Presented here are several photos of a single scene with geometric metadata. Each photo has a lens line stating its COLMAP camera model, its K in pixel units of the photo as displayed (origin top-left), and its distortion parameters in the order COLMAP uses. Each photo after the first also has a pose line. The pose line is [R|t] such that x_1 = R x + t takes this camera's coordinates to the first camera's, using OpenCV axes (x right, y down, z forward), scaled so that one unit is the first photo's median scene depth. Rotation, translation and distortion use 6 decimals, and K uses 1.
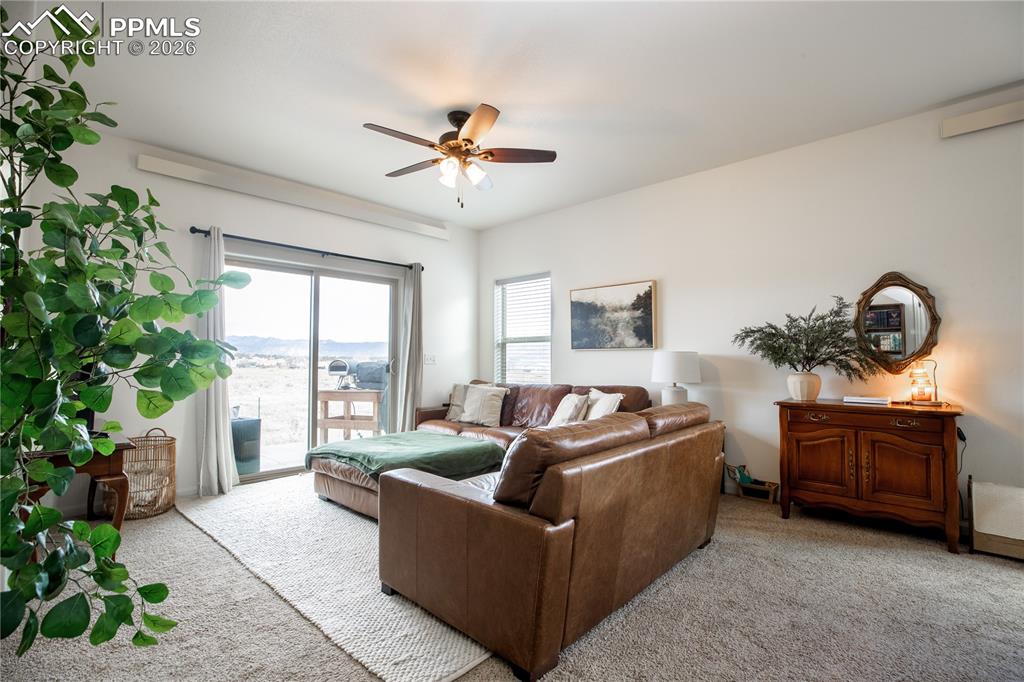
lens RADIAL K [[467.7, 0, 512.0], [0, 467.7, 341.0], [0, 0, 1]] dist [-0.042293, 0.010084]
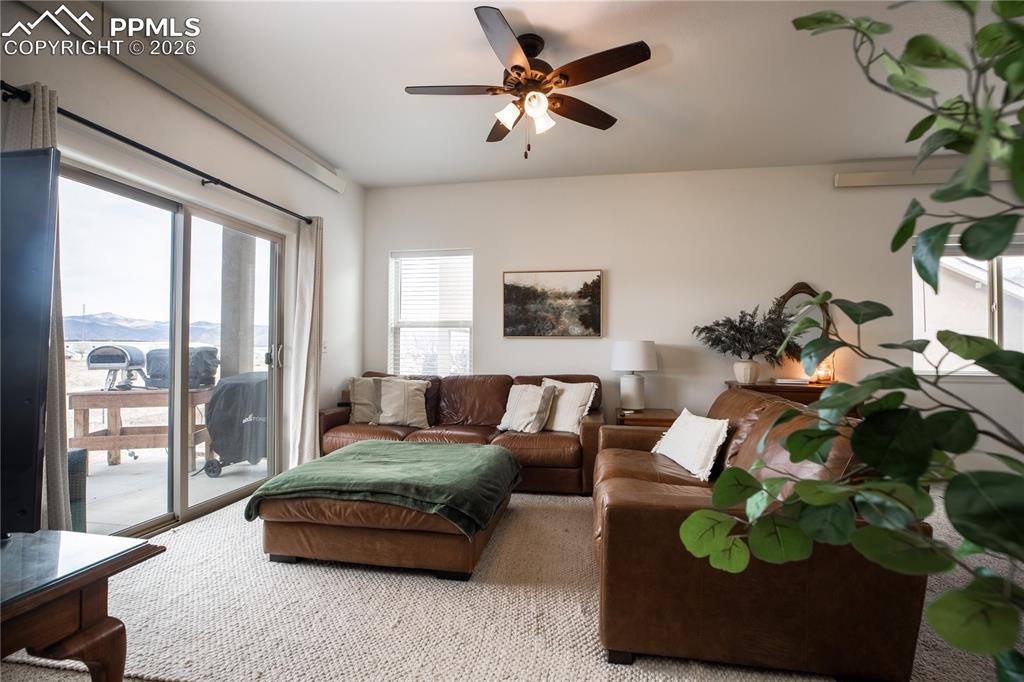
lens RADIAL K [[467.7, 0, 512.0], [0, 467.7, 341.0], [0, 0, 1]] dist [-0.042293, 0.010084]
pose [[0.838316, 0.012761, 0.545035, -0.387809], [-0.026769, 0.999484, 0.017772, 0.010739], [-0.544527, -0.029488, 0.838225, 0.232531]]
